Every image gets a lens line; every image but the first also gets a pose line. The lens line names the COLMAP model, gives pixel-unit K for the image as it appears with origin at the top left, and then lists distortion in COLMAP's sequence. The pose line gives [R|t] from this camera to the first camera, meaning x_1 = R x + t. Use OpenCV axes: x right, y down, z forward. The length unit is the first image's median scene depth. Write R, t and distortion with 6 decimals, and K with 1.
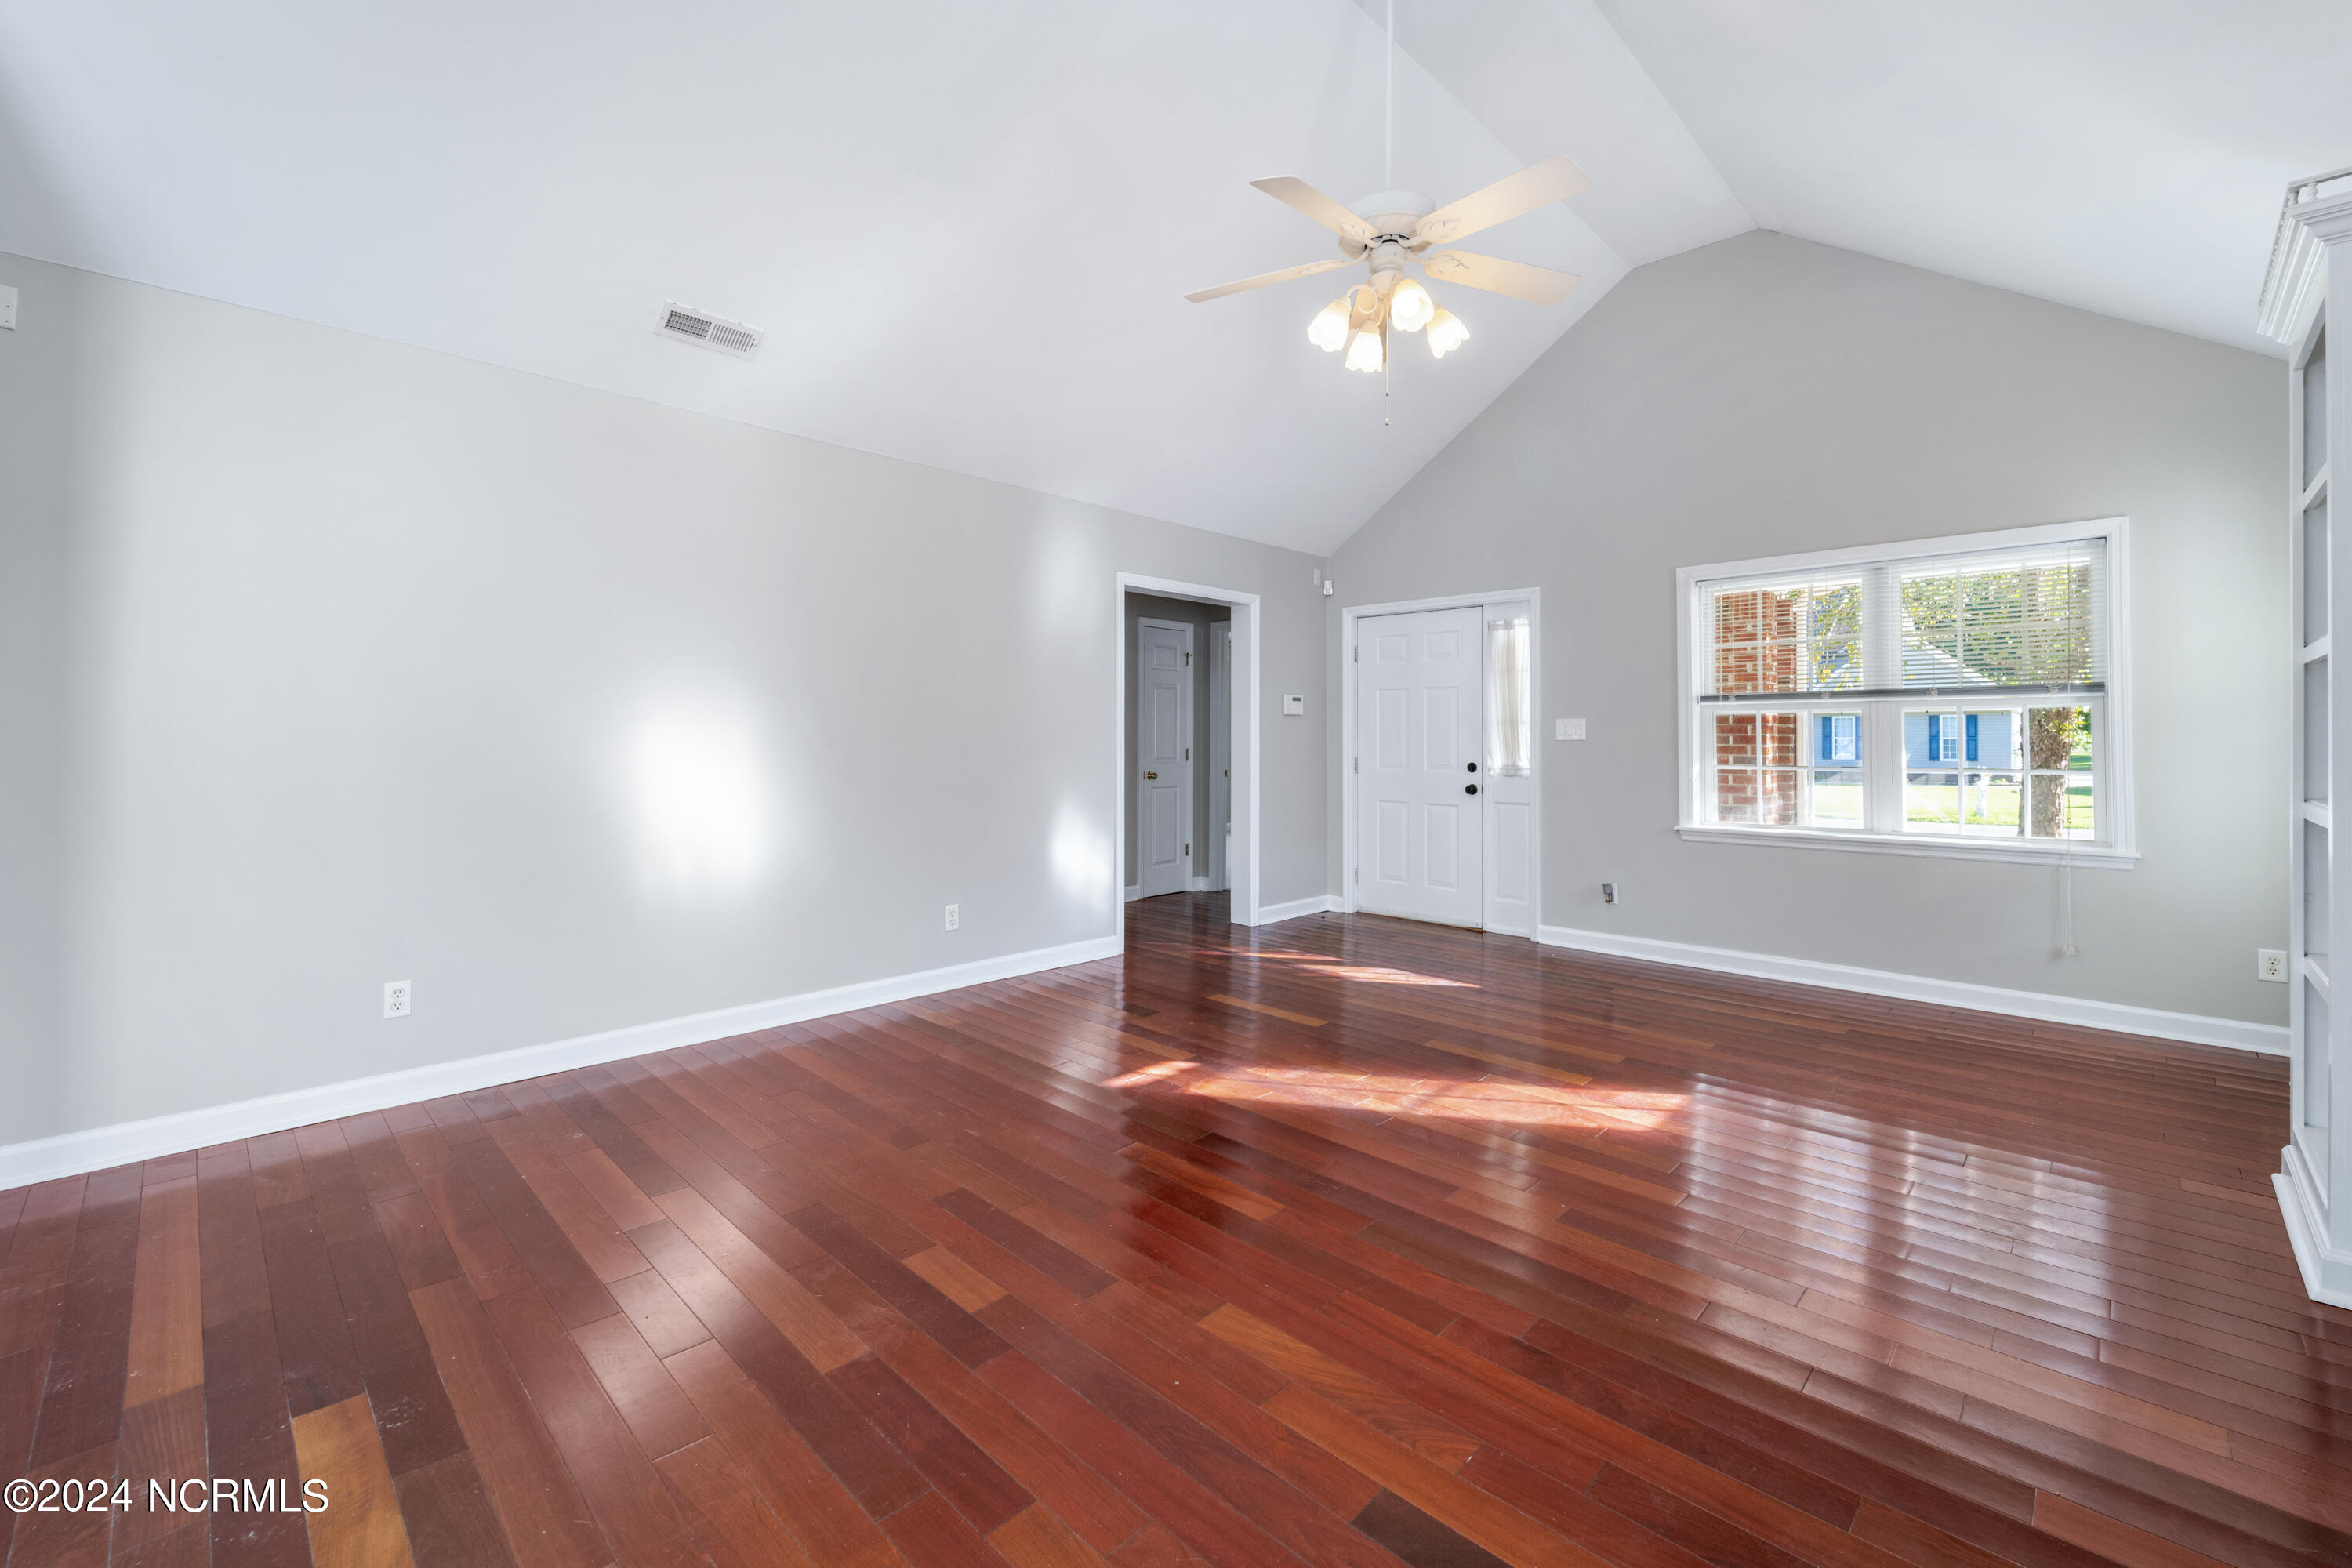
lens RADIAL K [[974.2, 0, 1174.7], [0, 974.2, 718.8], [0, 0, 1]] dist [-0.000017, -0.000301]
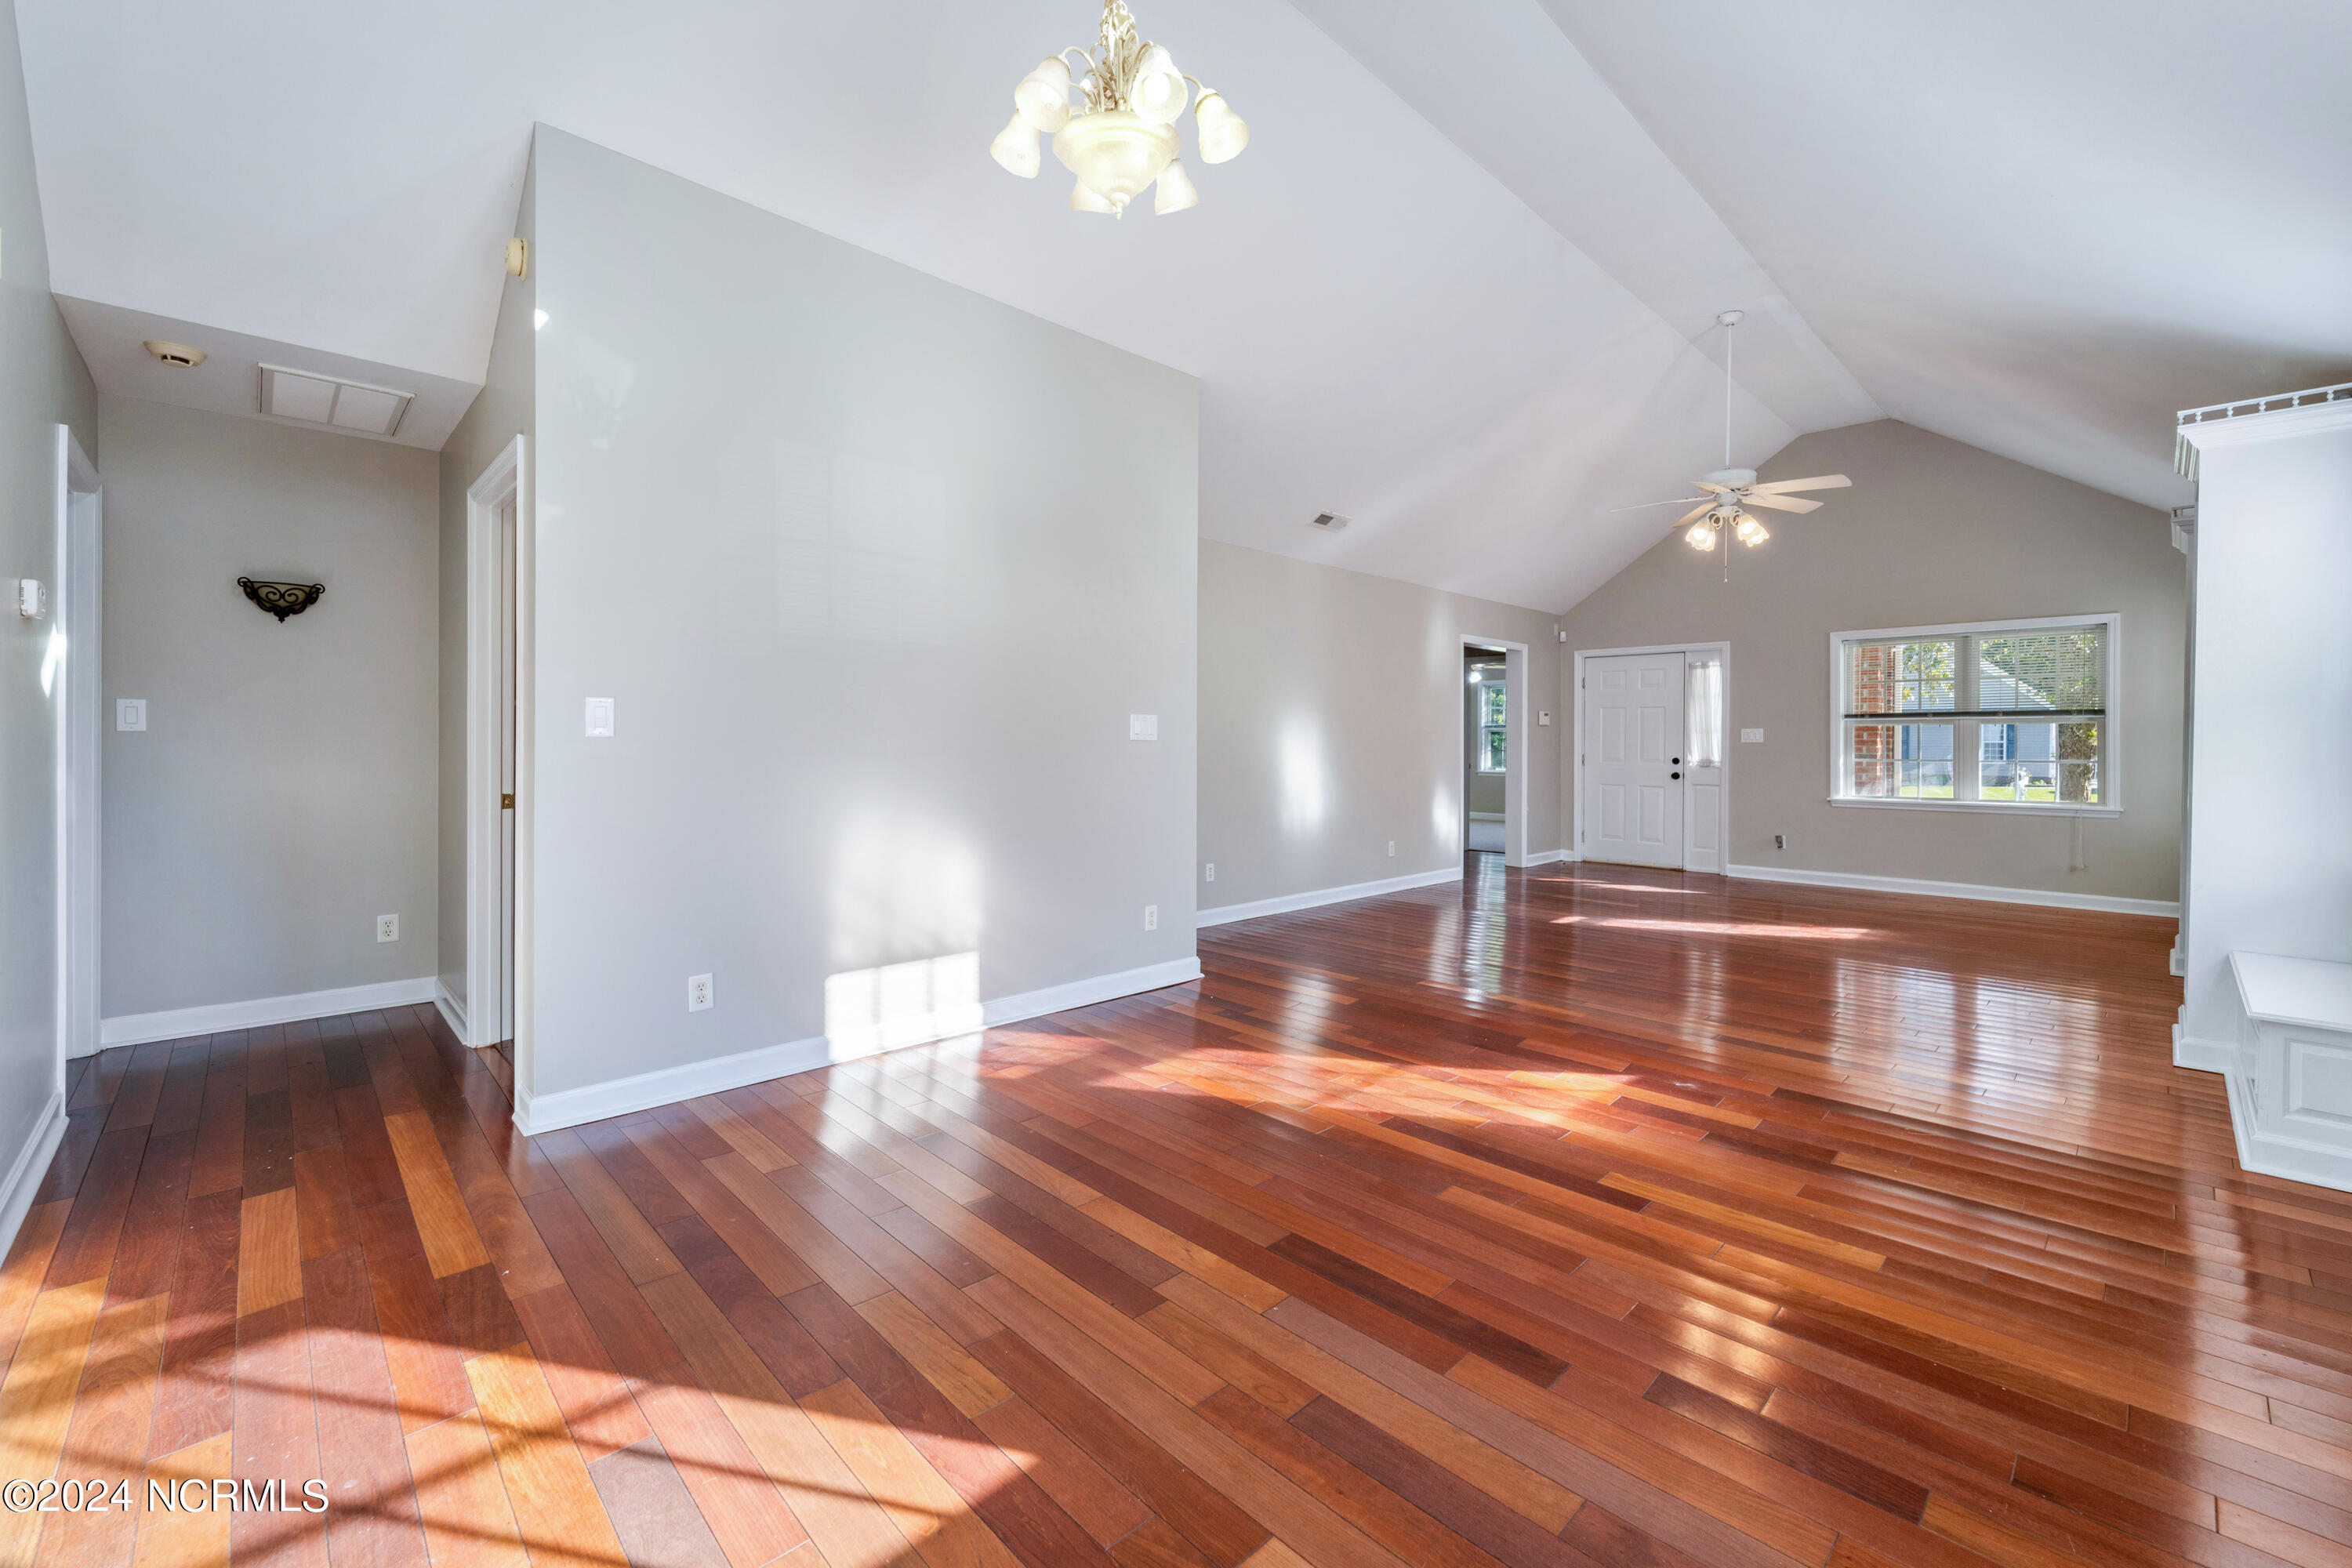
lens RADIAL K [[962.1, 0, 1178.9], [0, 962.1, 742.7], [0, 0, 1]] dist [0.001580, 0.000232]
pose [[0.999670, 0.000634, -0.025687, -0.485362], [-0.000071, 0.999760, 0.021907, -0.011883], [0.025695, -0.021898, 0.999430, -0.569671]]
